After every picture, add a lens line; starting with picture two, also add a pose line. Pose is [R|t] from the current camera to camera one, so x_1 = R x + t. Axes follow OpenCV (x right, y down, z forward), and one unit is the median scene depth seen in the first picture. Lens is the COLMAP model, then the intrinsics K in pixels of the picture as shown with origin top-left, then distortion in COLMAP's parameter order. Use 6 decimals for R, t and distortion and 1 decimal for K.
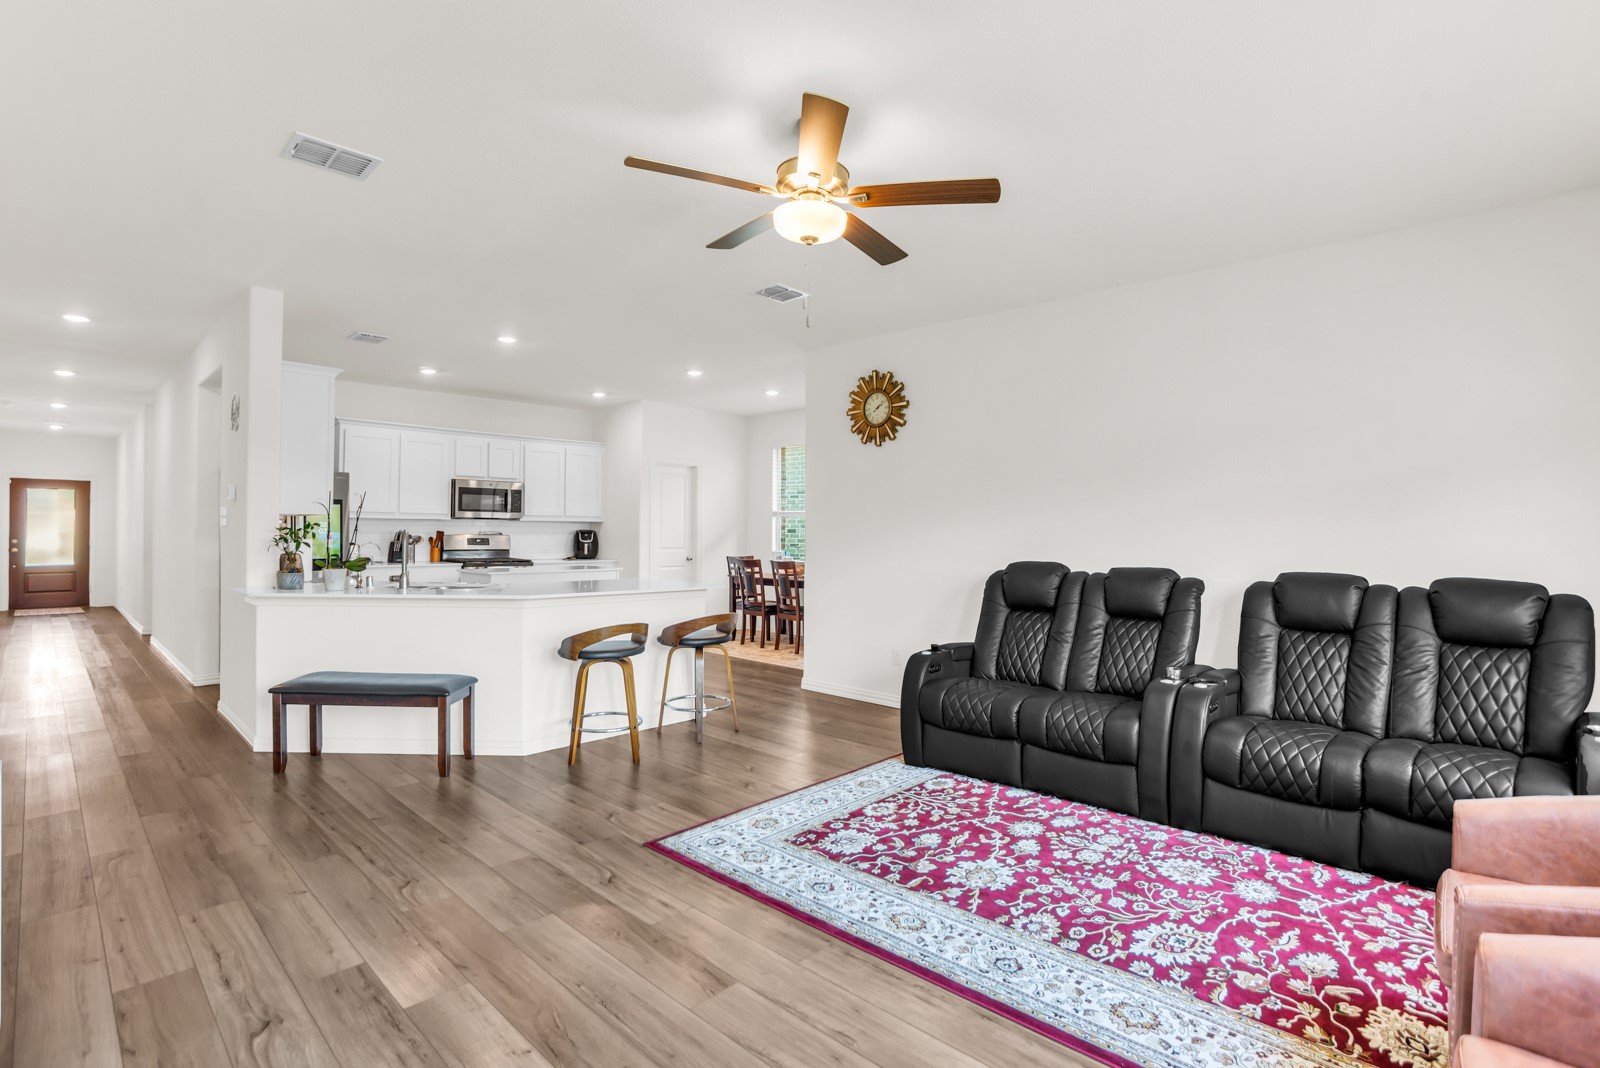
lens RADIAL K [[754.4, 0, 825.8], [0, 754.4, 520.5], [0, 0, 1]] dist [-0.048816, 0.012588]
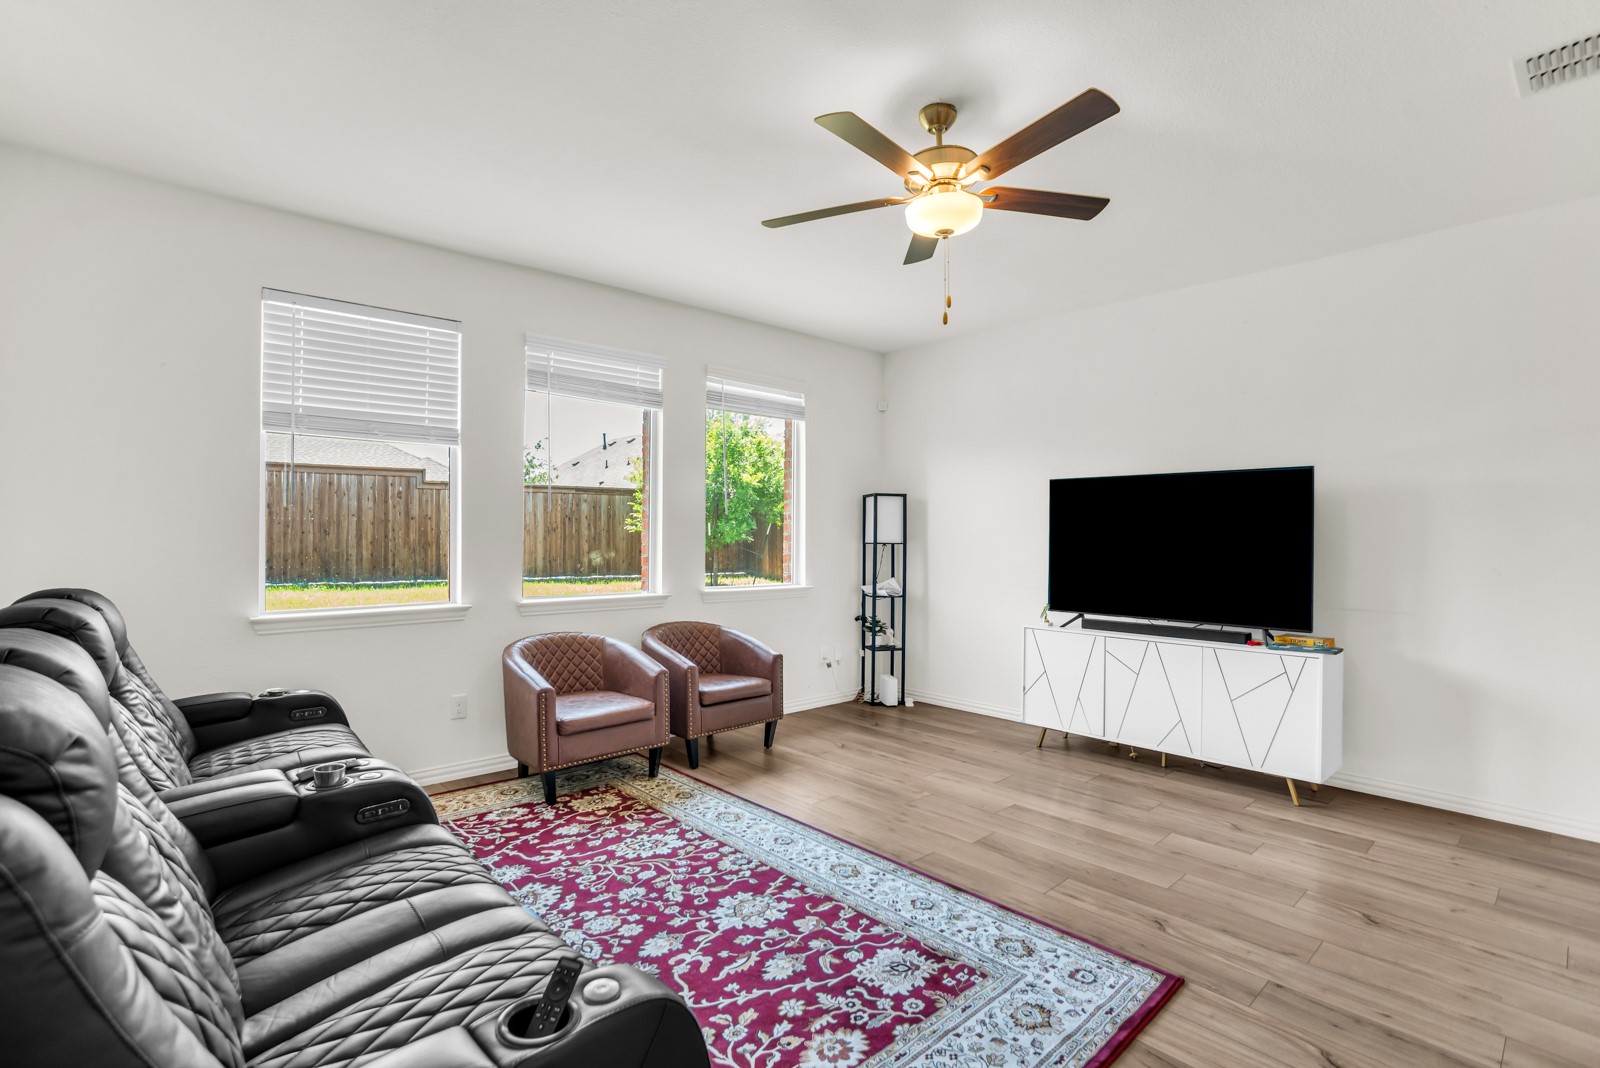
lens RADIAL K [[754.4, 0, 798.6], [0, 754.4, 532.5], [0, 0, 1]] dist [-0.048816, 0.012588]
pose [[-0.994716, -0.010691, 0.102105, 0.054936], [-0.012536, 0.999769, -0.017437, 0.024899], [-0.101895, -0.018625, -0.994621, 1.741502]]
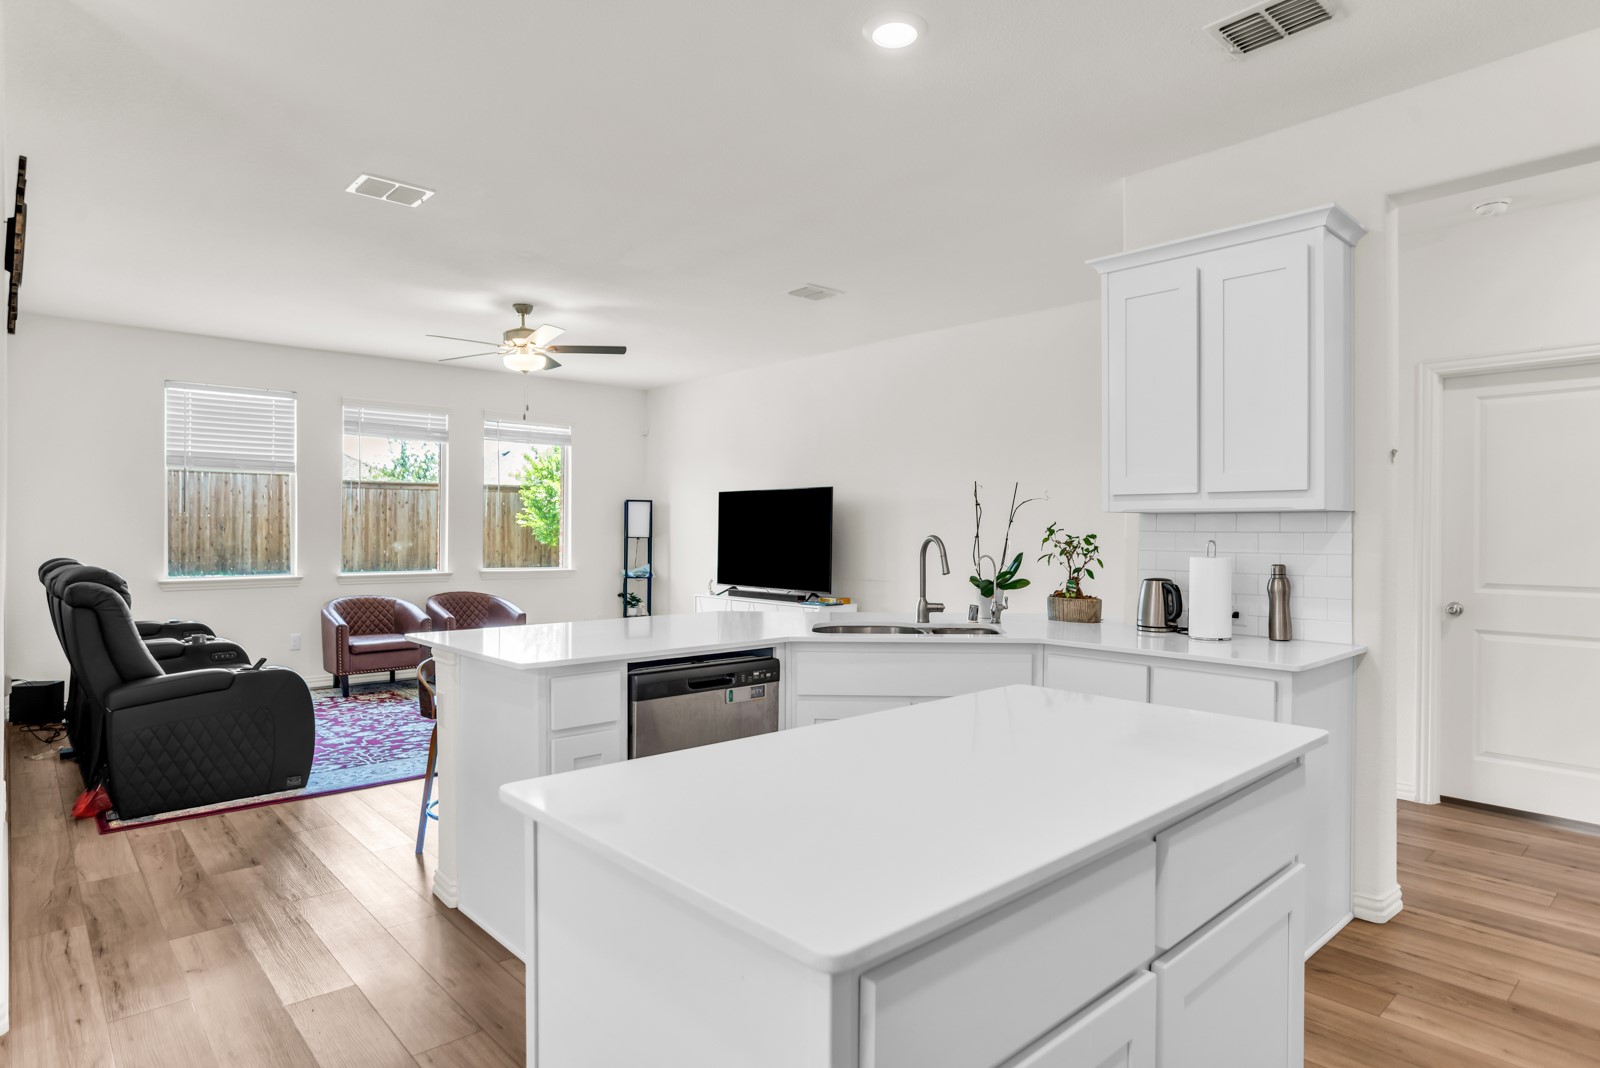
lens RADIAL K [[886.2, 0, 804.5], [0, 886.2, 531.6], [0, 0, 1]] dist [-0.029545, 0.006947]
pose [[-0.995563, -0.011707, 0.093364, -0.800522], [-0.012998, 0.999828, -0.013229, 0.029061], [-0.093193, -0.014384, -0.995544, 2.722791]]
